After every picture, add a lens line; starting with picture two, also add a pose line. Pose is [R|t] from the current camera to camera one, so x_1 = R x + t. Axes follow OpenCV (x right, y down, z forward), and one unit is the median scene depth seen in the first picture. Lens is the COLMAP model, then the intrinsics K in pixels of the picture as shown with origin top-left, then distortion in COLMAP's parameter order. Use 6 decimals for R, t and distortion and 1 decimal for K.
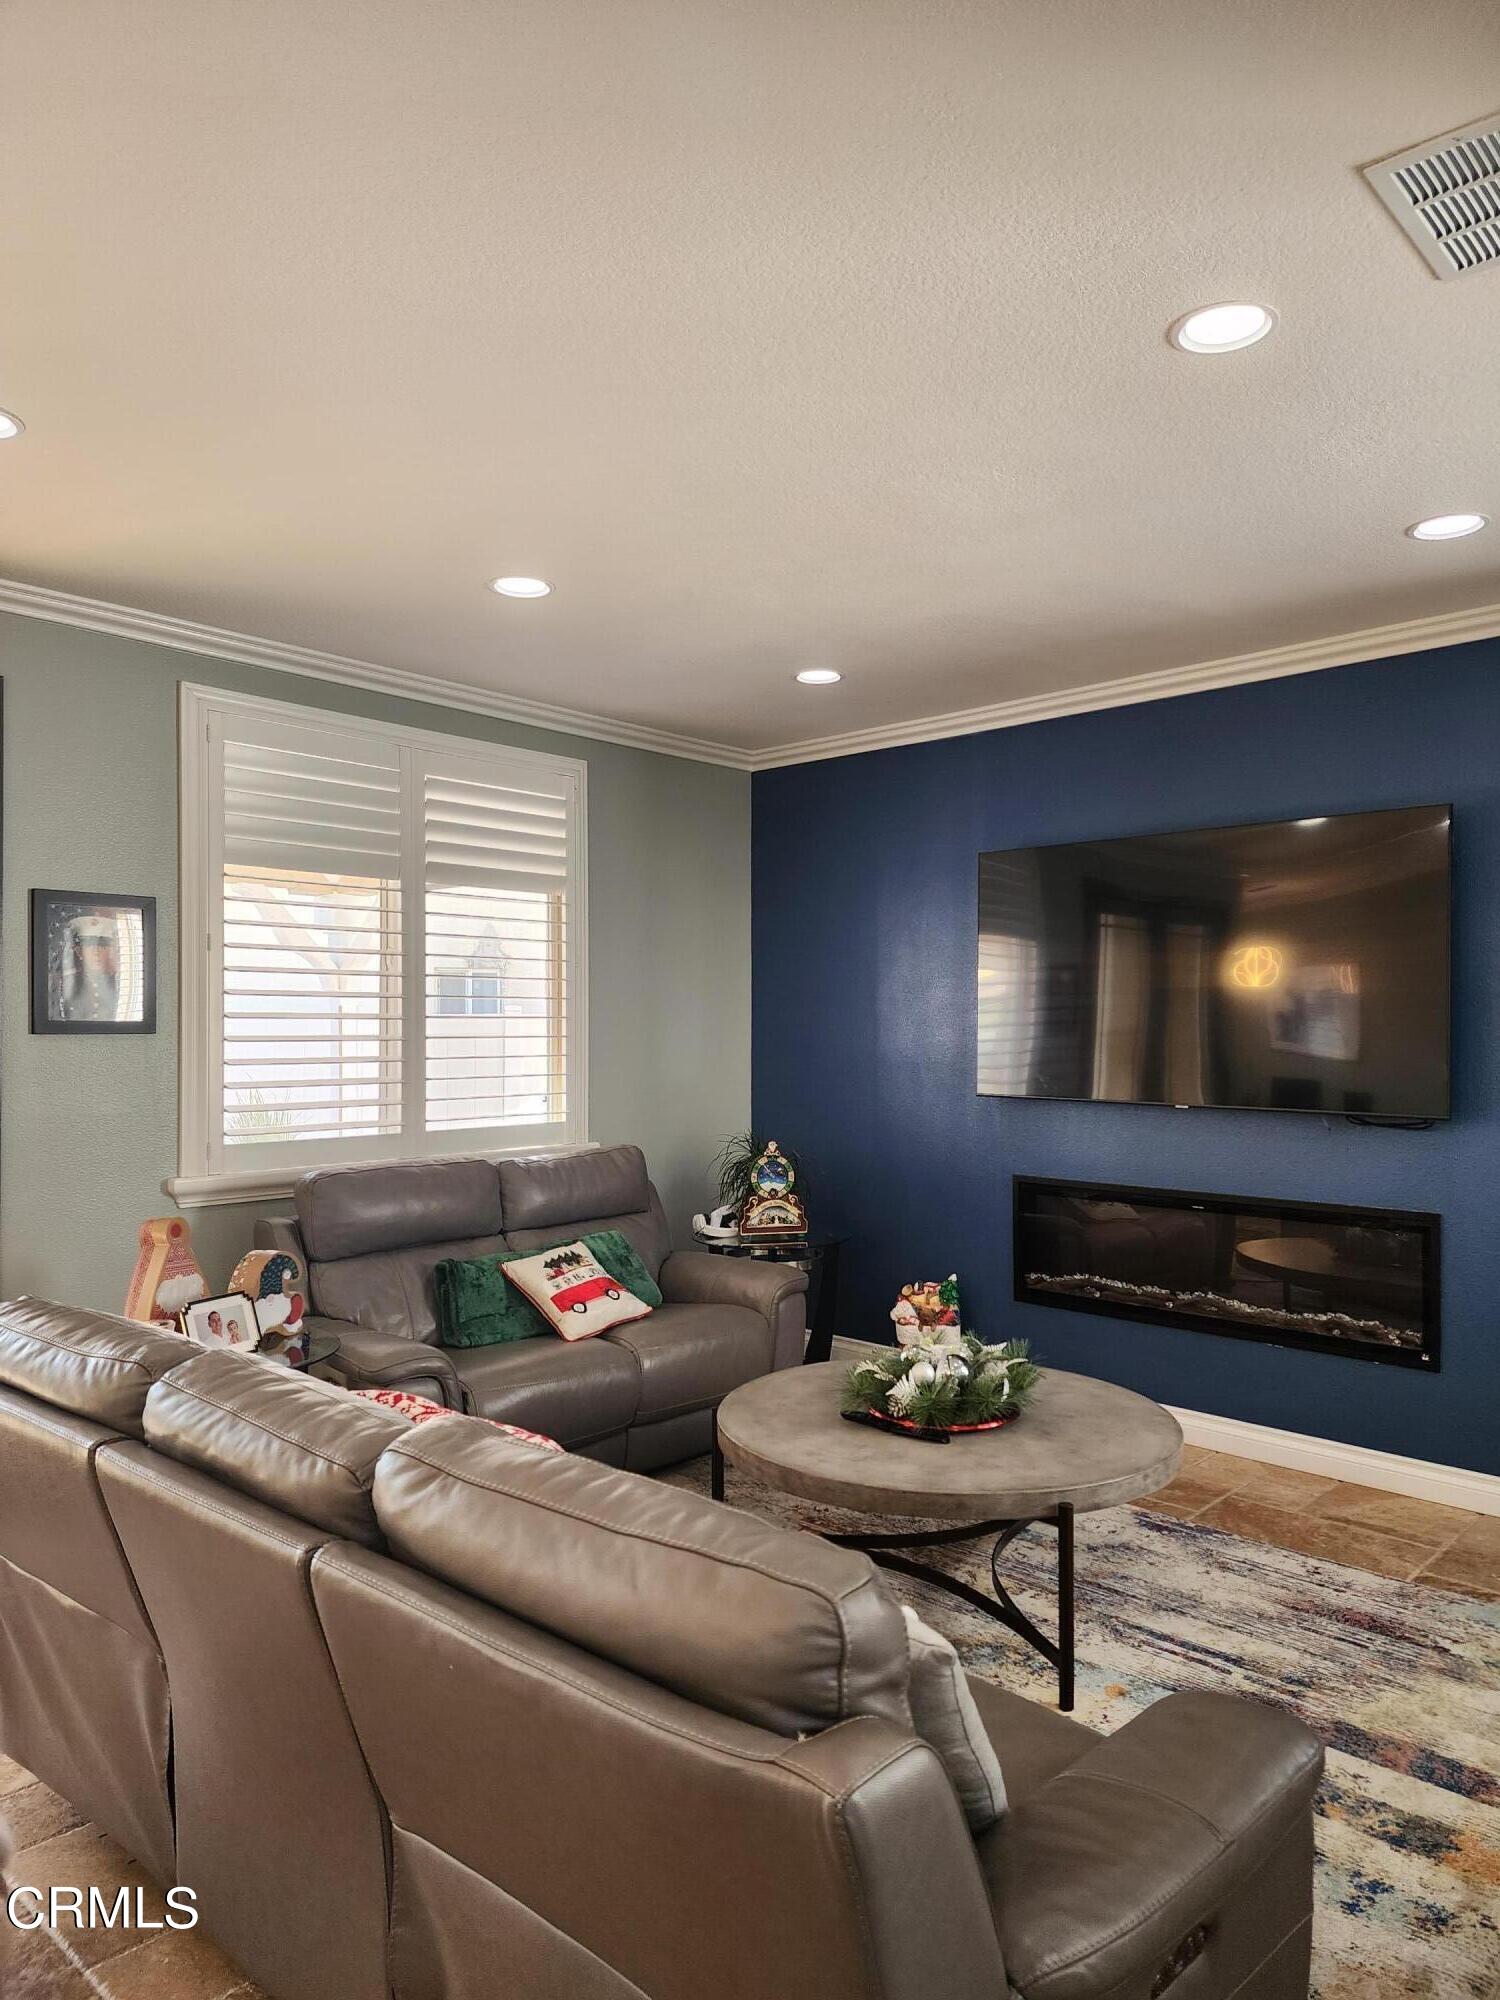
lens RADIAL K [[1333.2, 0, 744.9], [0, 1333.2, 1009.8], [0, 0, 1]] dist [0.083621, -0.074029]
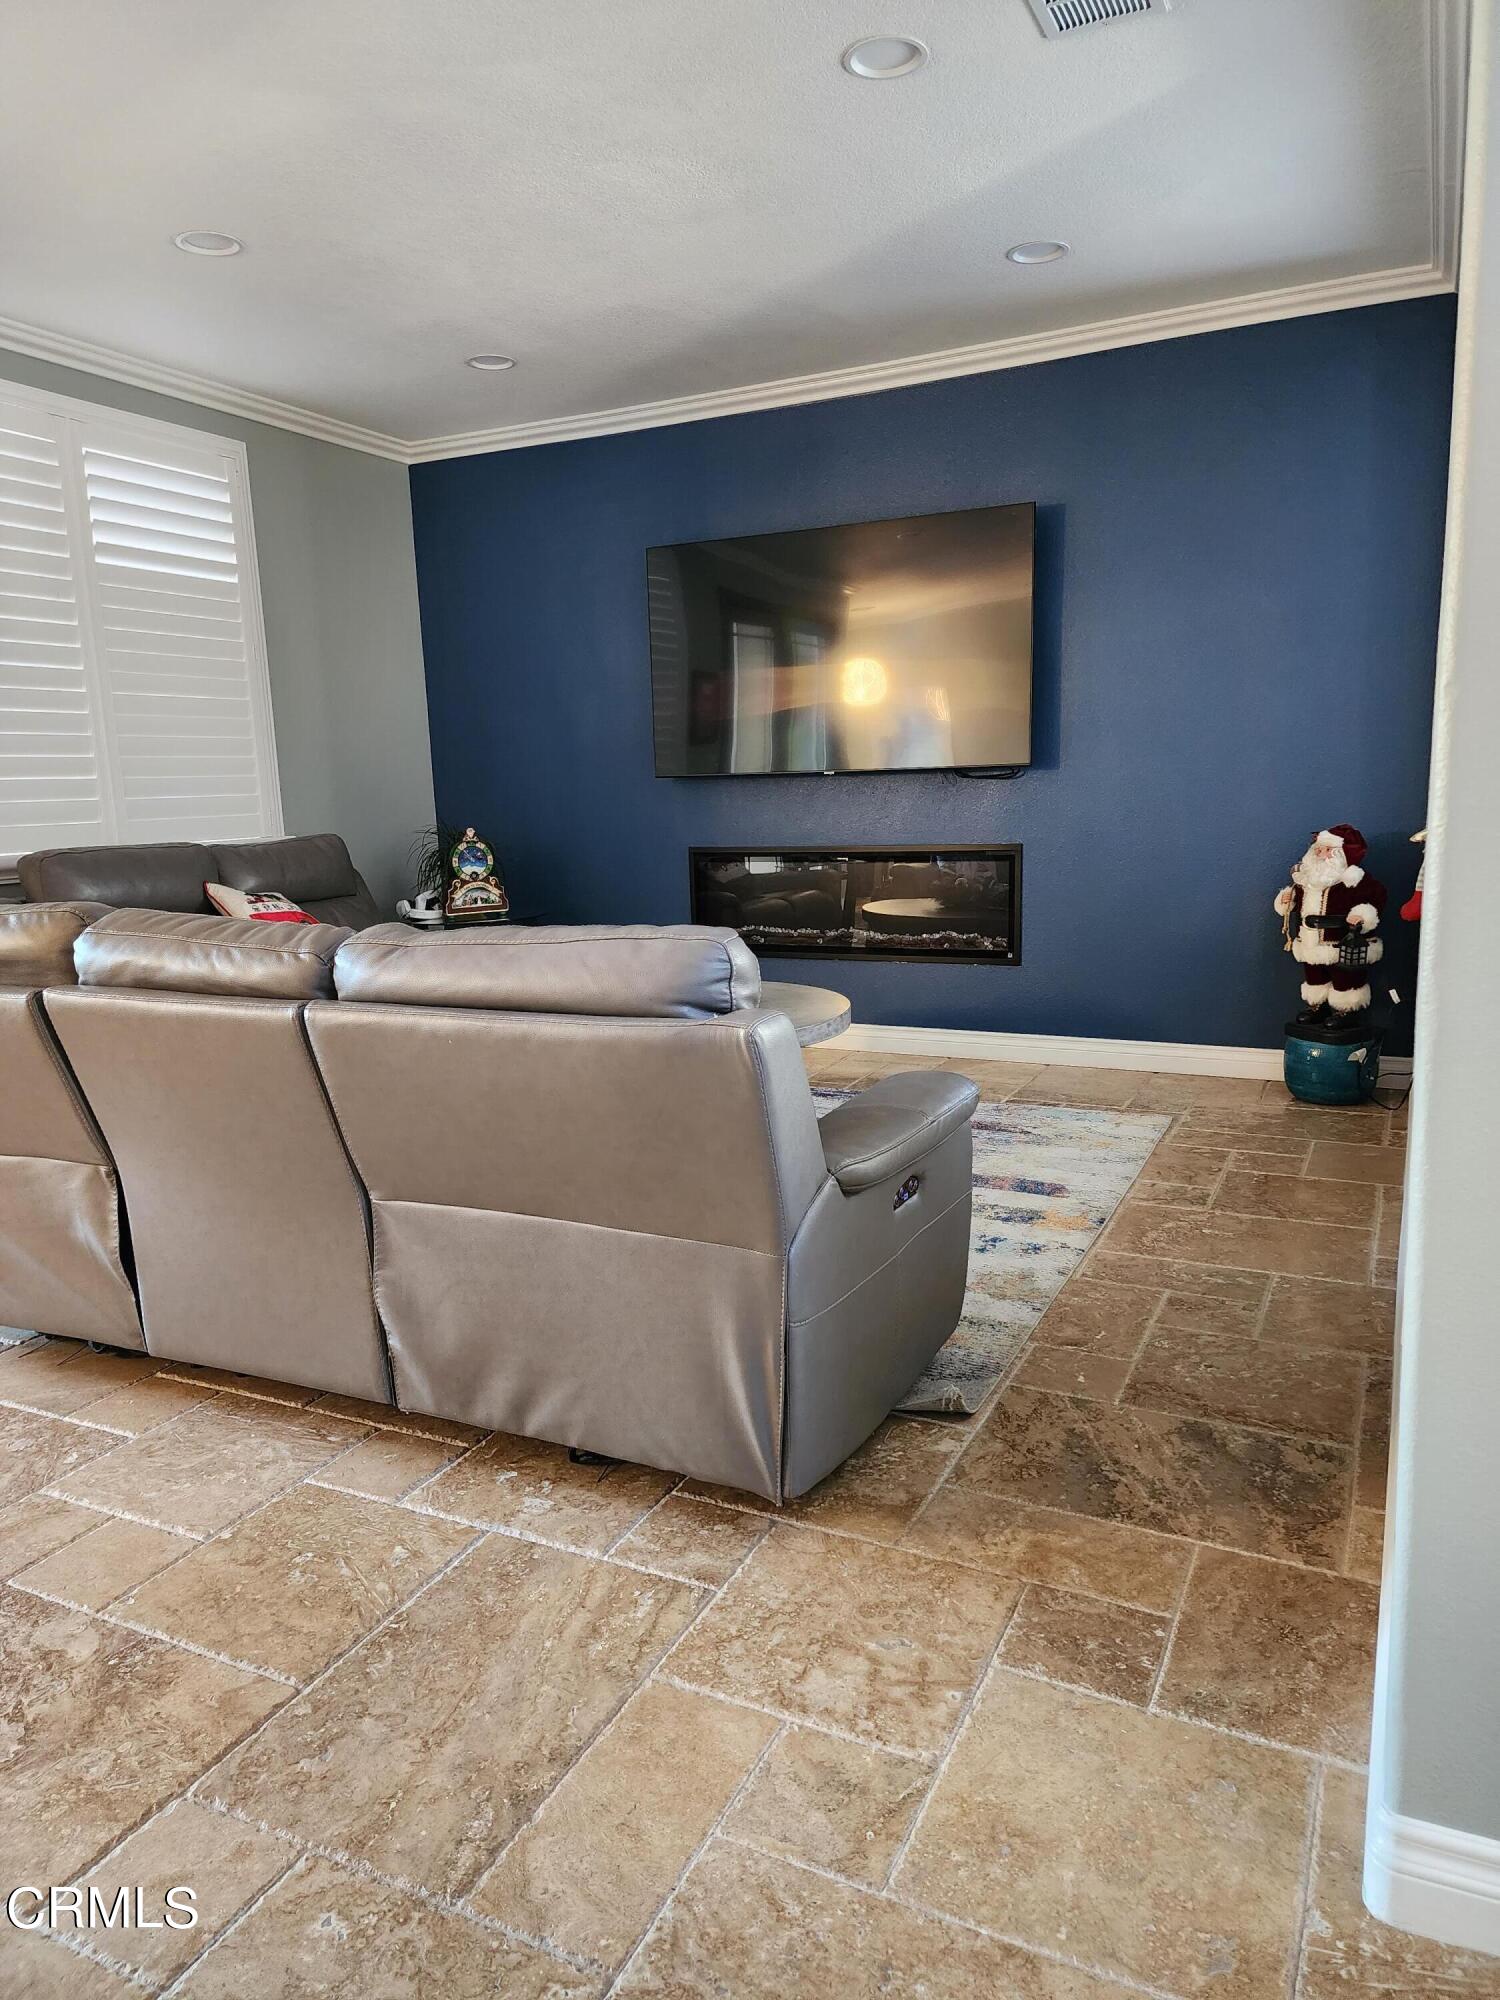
lens RADIAL K [[1330.2, 0, 752.9], [0, 1330.2, 1001.5], [0, 0, 1]] dist [0.119789, -0.159990]
pose [[0.955838, -0.079826, 0.282845, -0.098032], [0.029798, 0.983770, 0.176944, 0.064804], [-0.292379, -0.160701, 0.942703, -0.137914]]
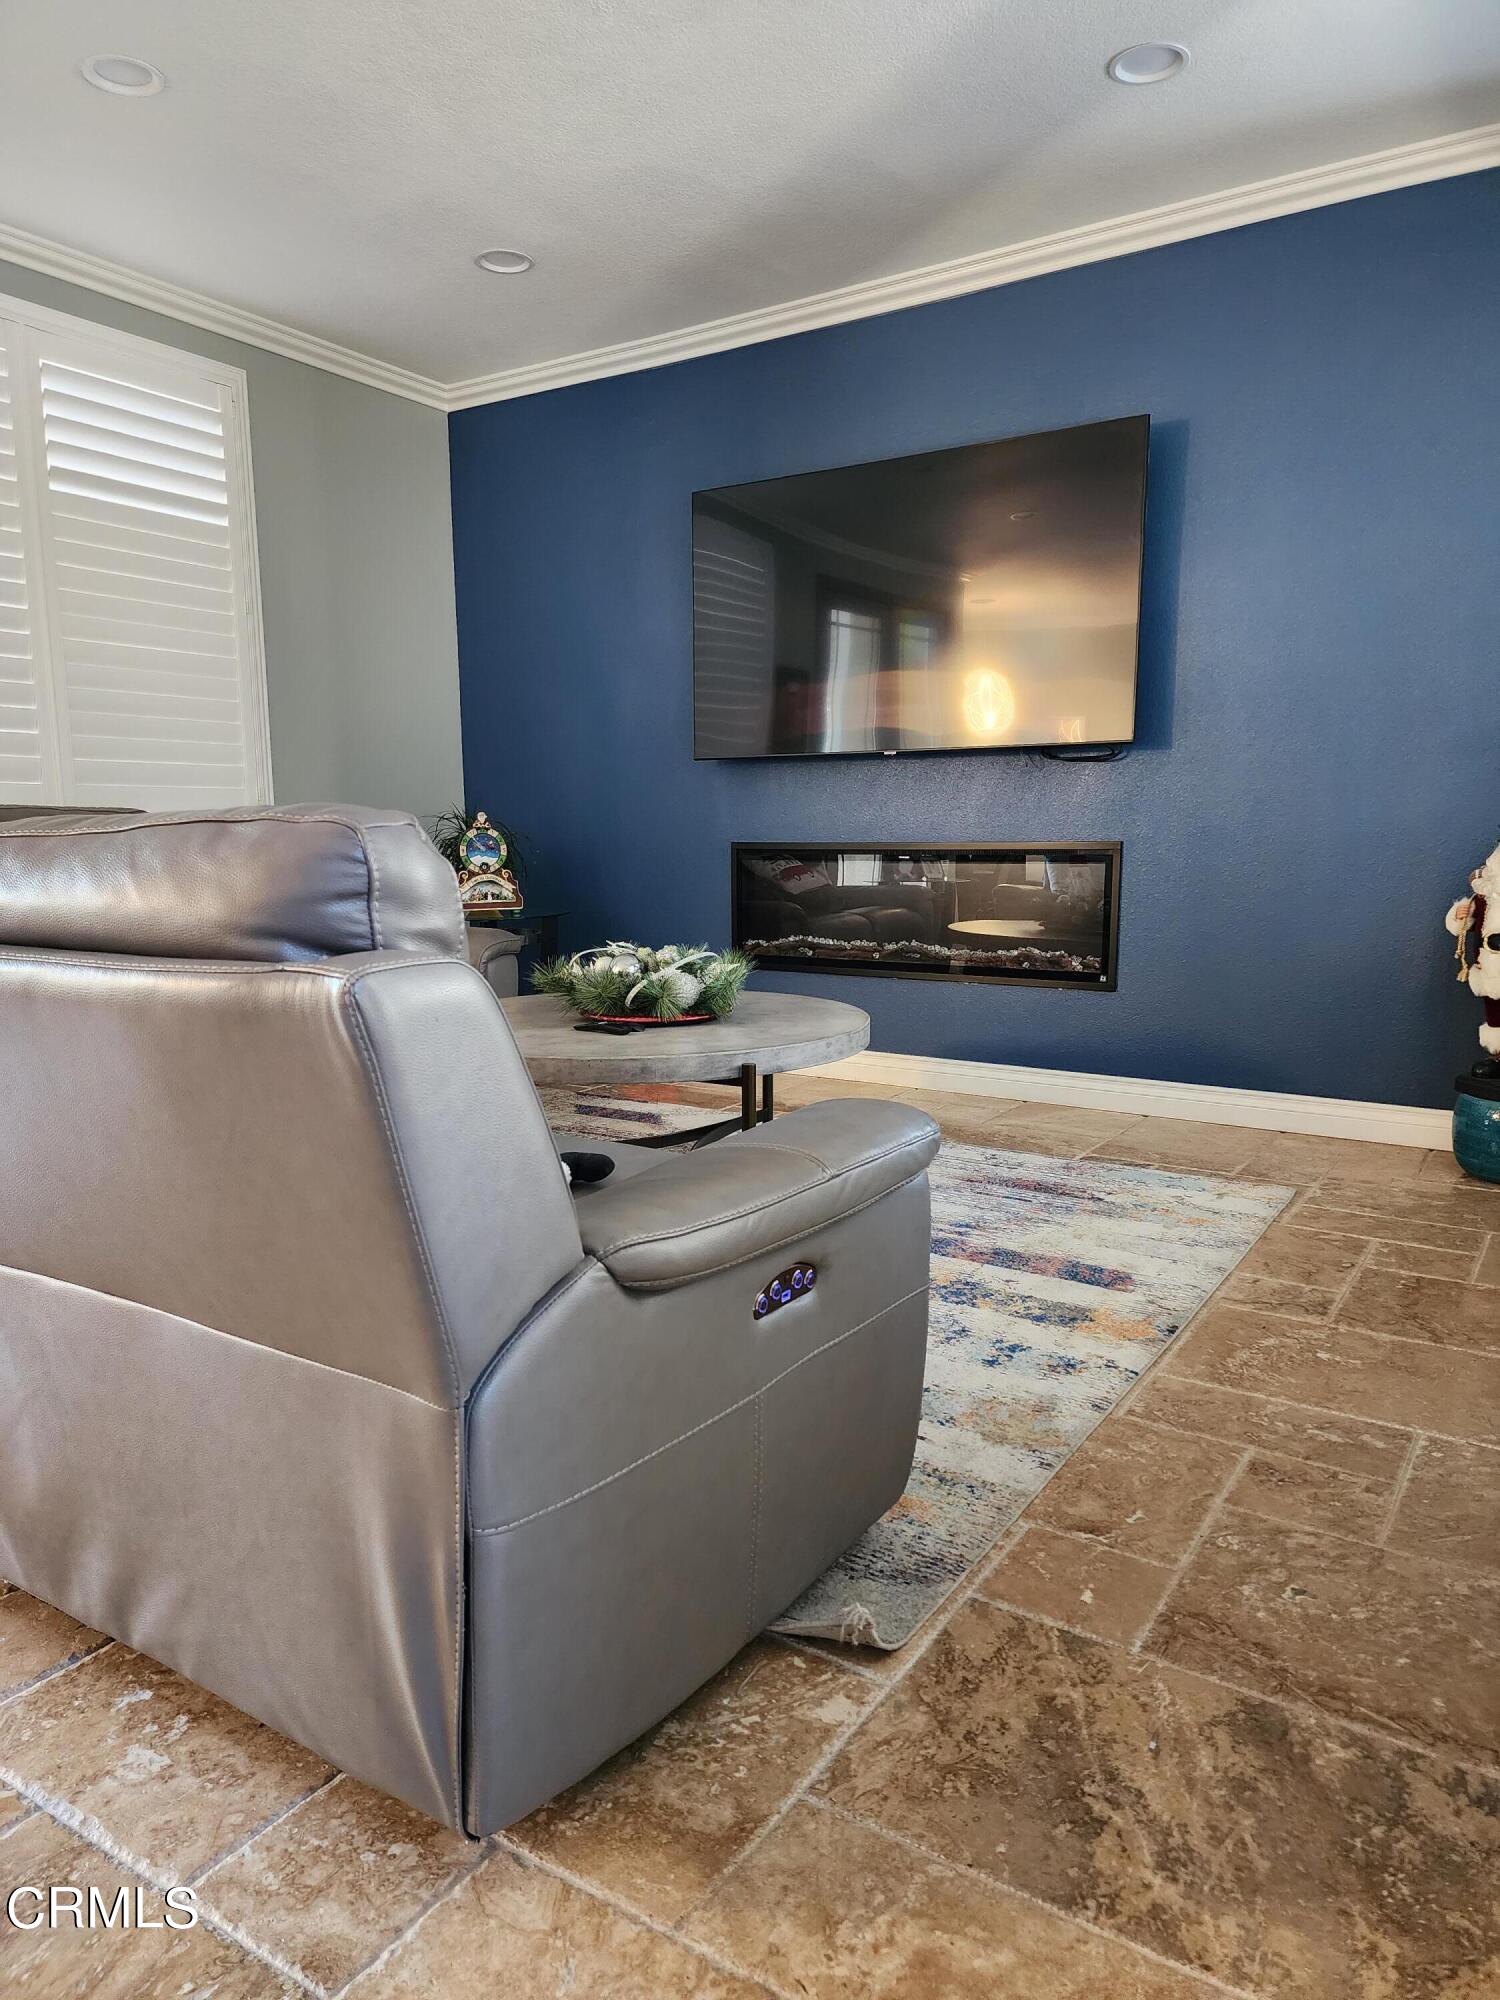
lens RADIAL K [[1333.2, 0, 744.9], [0, 1333.2, 1009.8], [0, 0, 1]] dist [0.083621, -0.074029]
pose [[0.984283, -0.032361, 0.173609, 0.043624], [0.006054, 0.988673, 0.149964, 0.119609], [-0.176496, -0.146556, 0.973330, 0.029310]]
